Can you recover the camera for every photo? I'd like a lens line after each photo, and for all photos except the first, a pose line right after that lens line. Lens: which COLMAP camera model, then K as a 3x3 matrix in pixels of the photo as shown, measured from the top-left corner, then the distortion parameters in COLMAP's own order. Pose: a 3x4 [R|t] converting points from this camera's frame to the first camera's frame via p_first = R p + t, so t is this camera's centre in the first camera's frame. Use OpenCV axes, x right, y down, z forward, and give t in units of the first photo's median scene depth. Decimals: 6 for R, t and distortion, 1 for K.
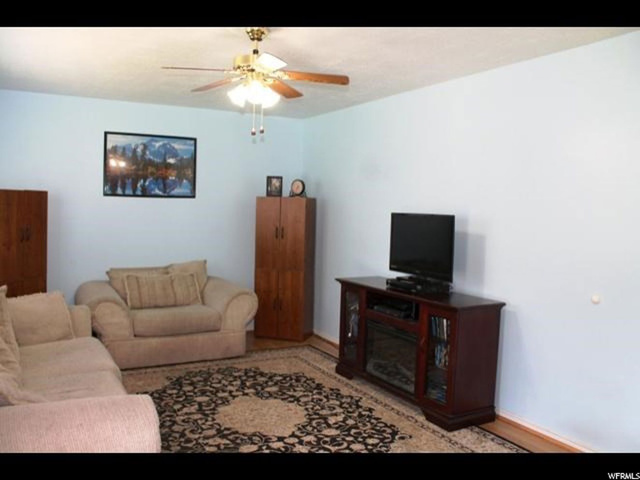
lens RADIAL K [[546.5, 0, 309.3], [0, 546.5, 240.8], [0, 0, 1]] dist [-0.151077, 0.121491]
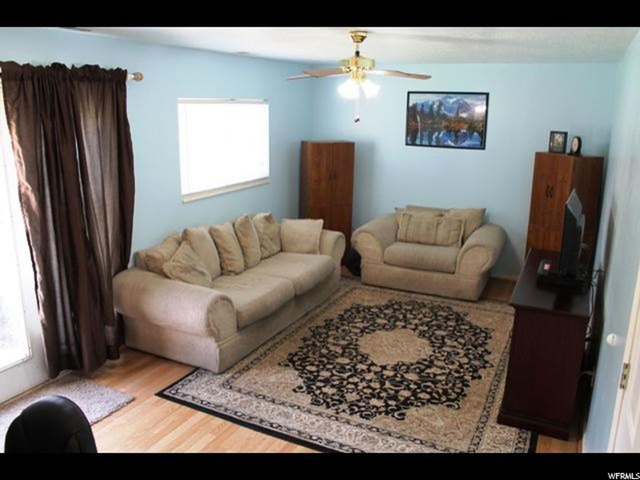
lens RADIAL K [[546.5, 0, 309.3], [0, 546.5, 240.8], [0, 0, 1]] dist [-0.151077, 0.121491]
pose [[0.556149, 0.183960, -0.810467, 0.563048], [-0.048444, 0.980712, 0.189360, -0.099449], [0.829670, -0.066049, 0.554334, 0.130829]]
